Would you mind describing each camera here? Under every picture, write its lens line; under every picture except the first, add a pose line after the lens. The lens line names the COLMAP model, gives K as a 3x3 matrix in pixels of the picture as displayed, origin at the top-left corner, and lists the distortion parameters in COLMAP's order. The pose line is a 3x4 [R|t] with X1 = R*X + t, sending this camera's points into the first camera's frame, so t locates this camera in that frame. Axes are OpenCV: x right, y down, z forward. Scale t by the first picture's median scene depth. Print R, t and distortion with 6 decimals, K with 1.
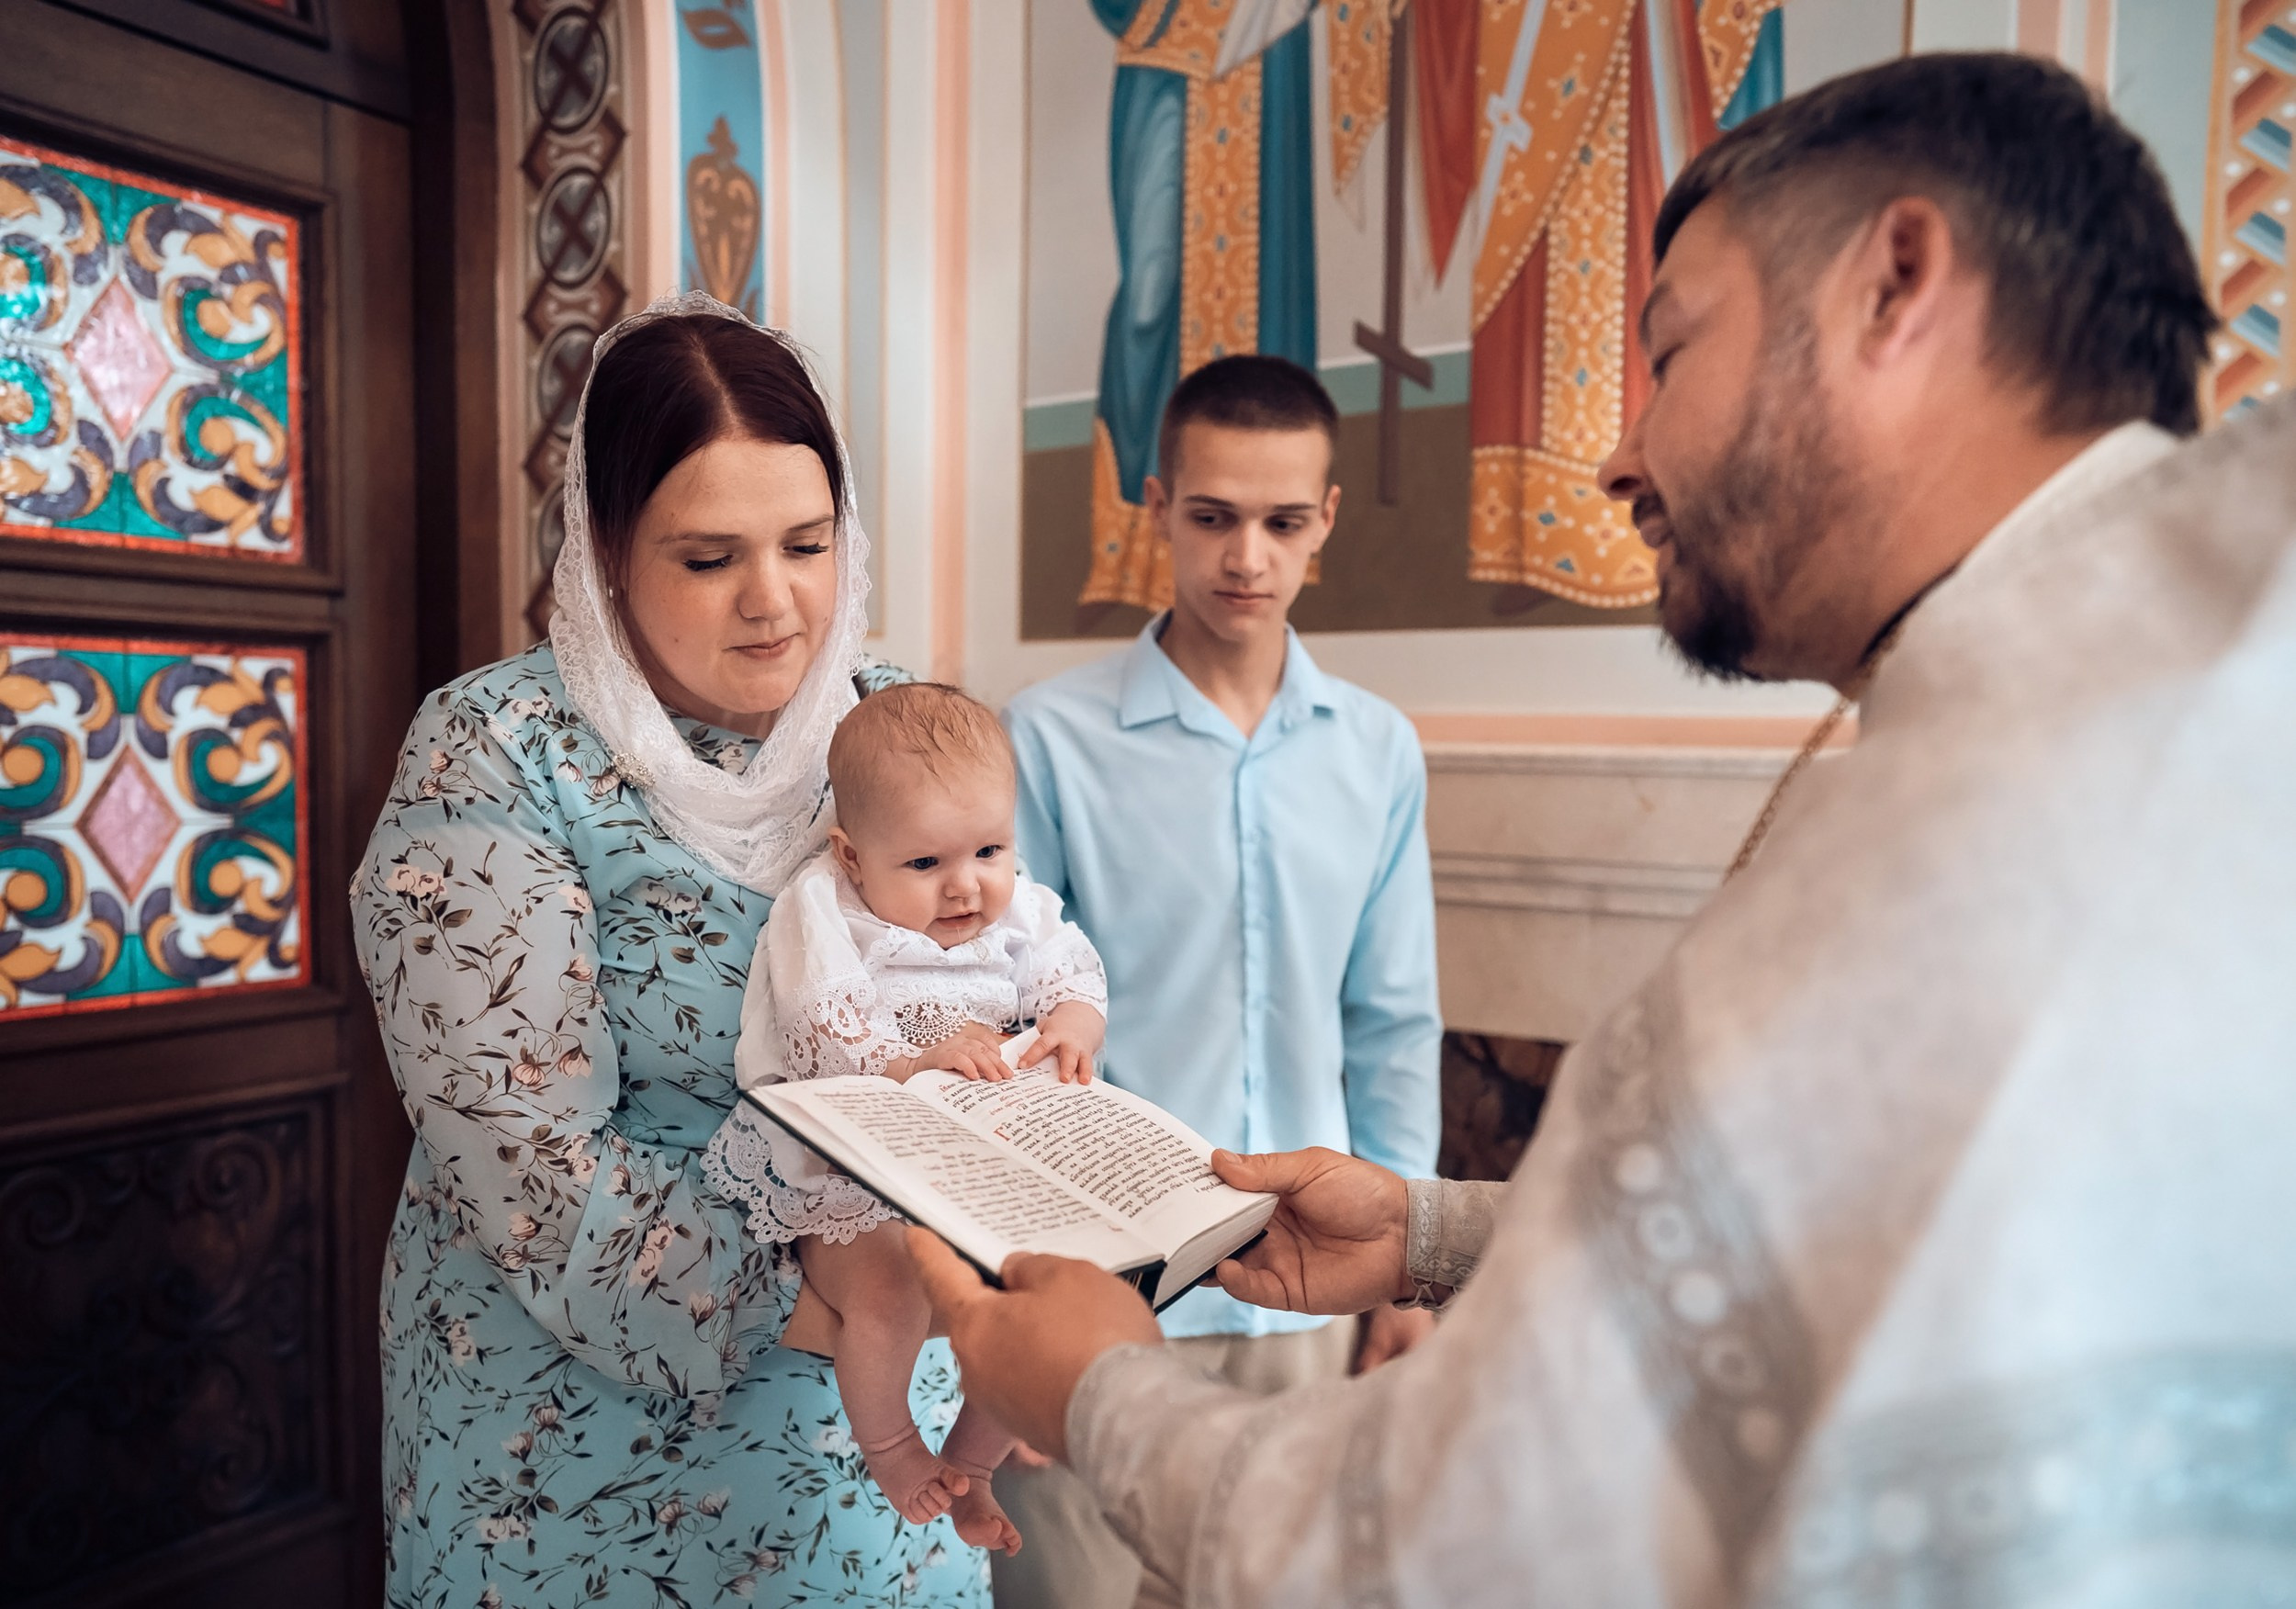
lens RADIAL K [[1622.6, 0, 1154.3], [0, 1622.6, 832.8], [0, 0, 1]] dist [-0.028386, 0.031670]
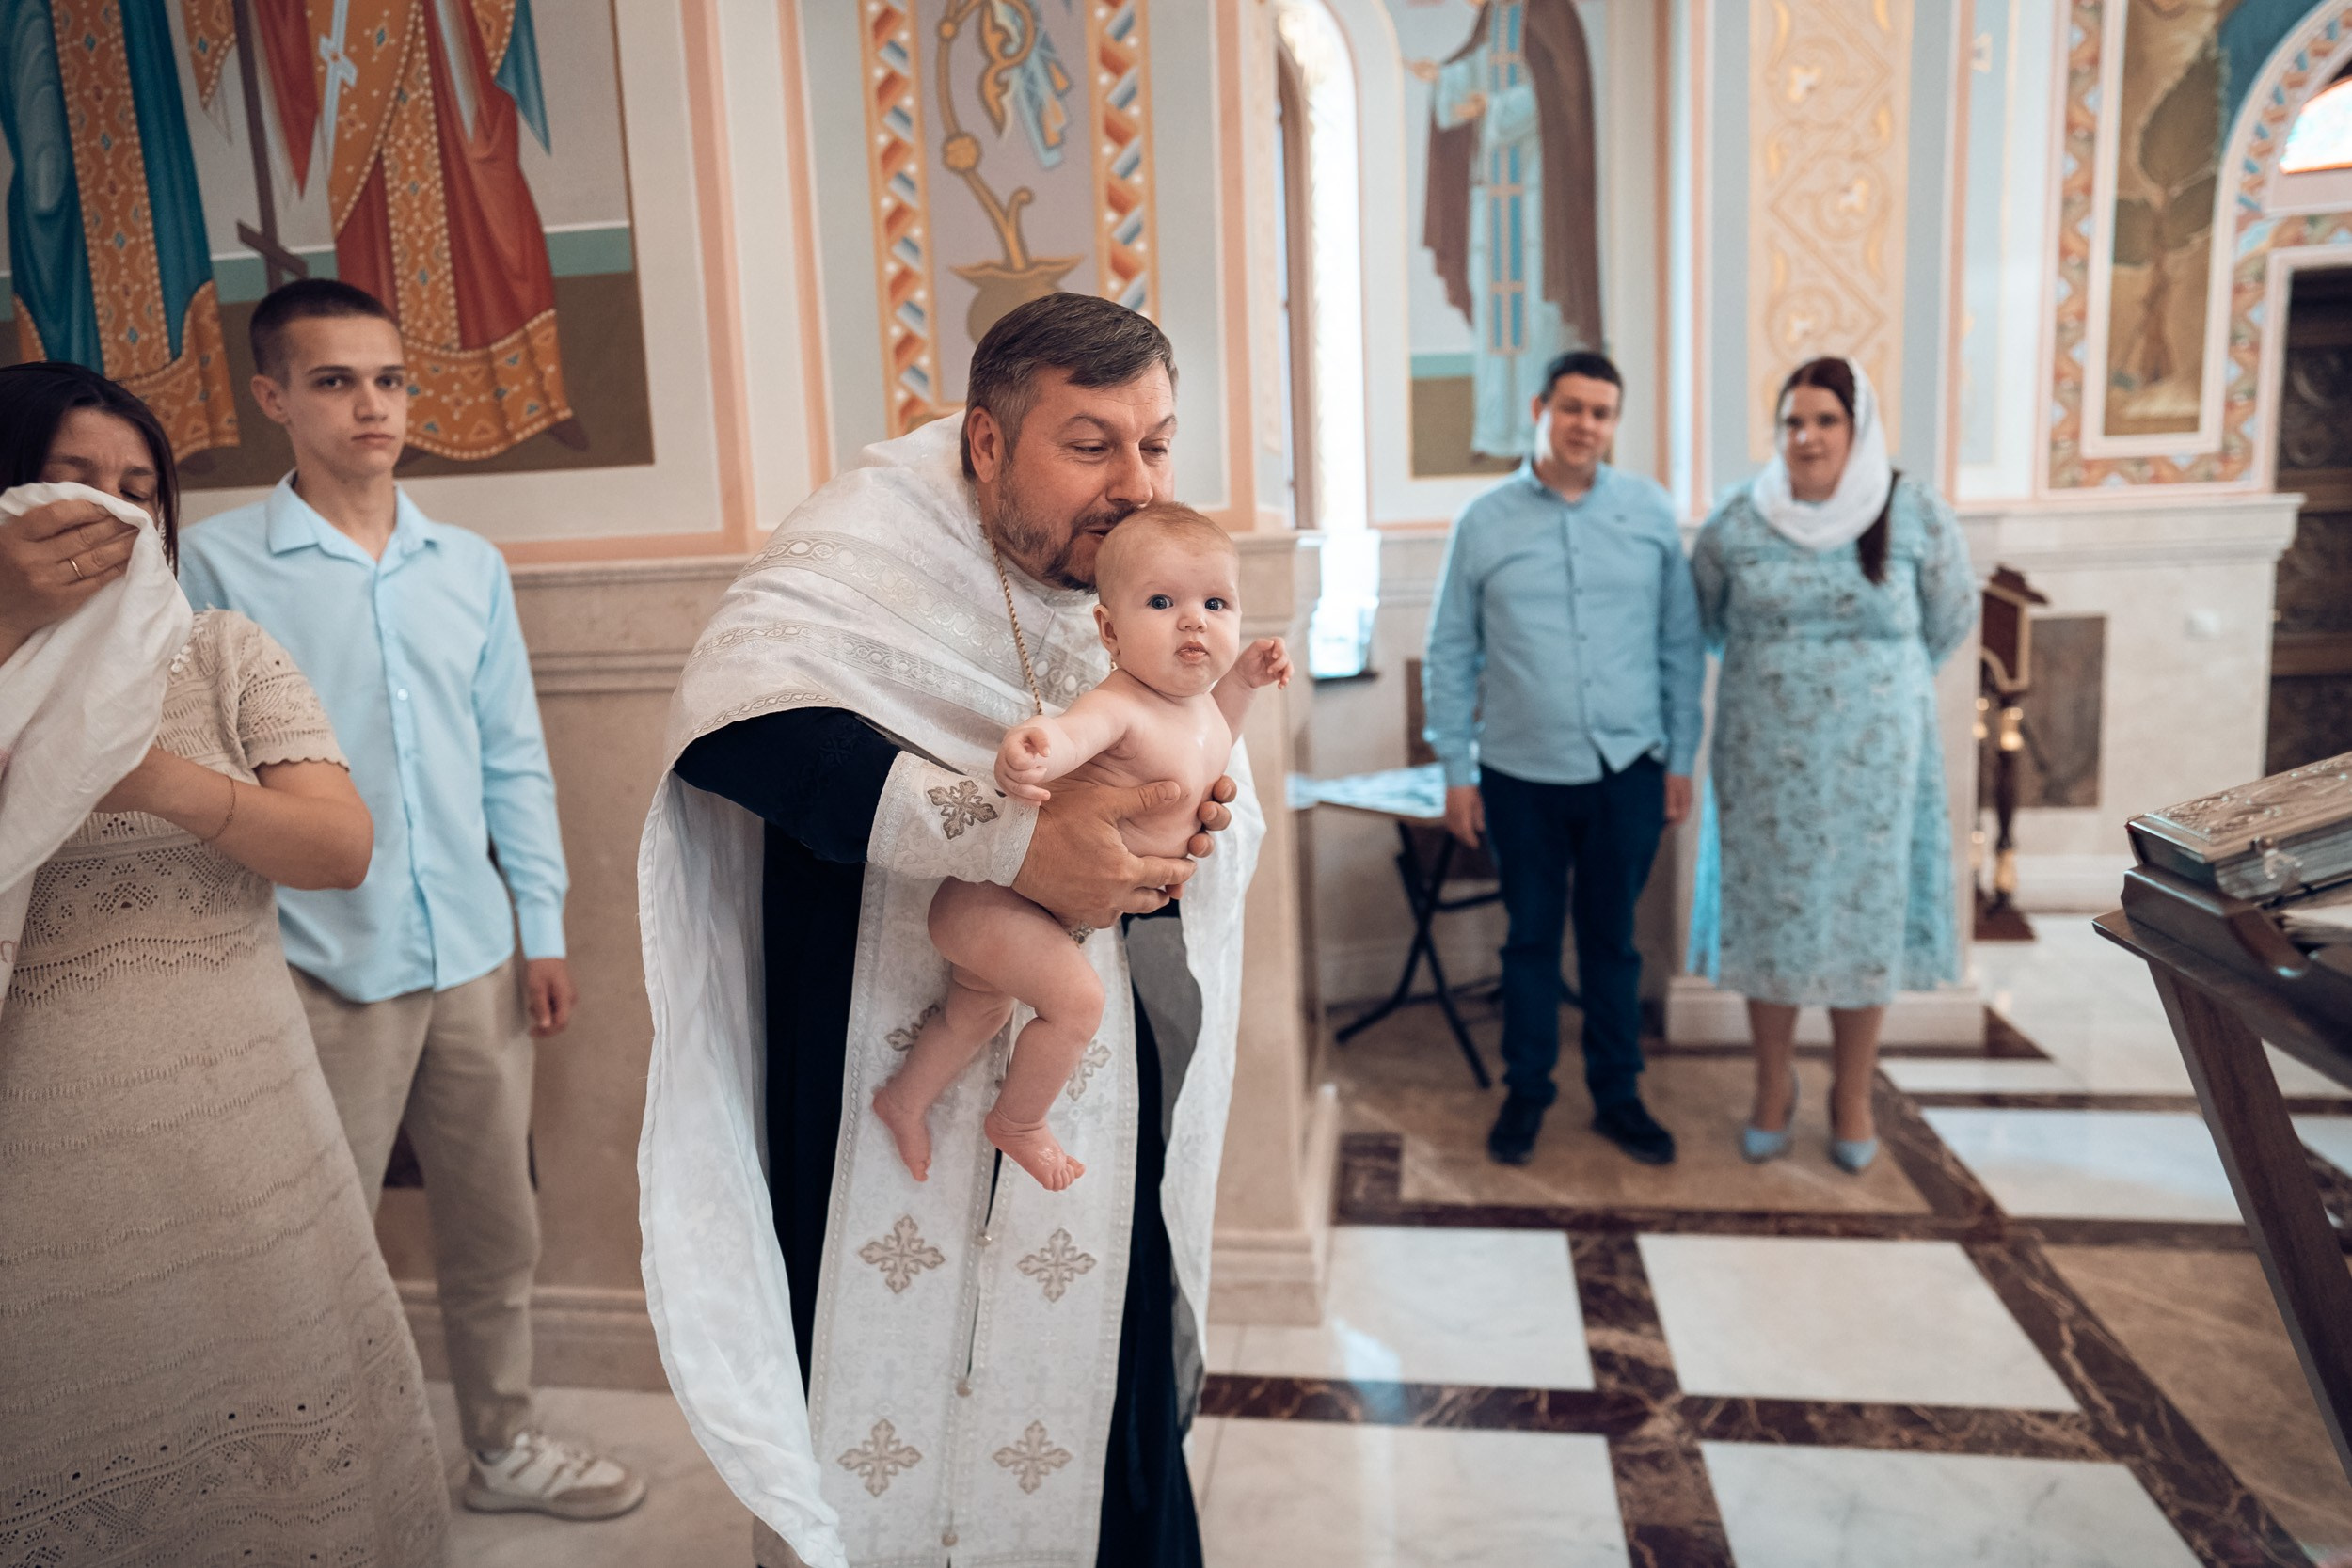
lens RADIAL K [[1570.7, 0, 1178.4], [0, 1570.7, 798.7], [0, 0, 1]] dist [-0.031522, 0.040134]
pose [[0.907186, -0.117079, 0.404112, 0.255601], [0.082482, 0.991354, 0.102050, 0.048300], [-0.412566, -0.059246, 0.908999, -0.380568]]
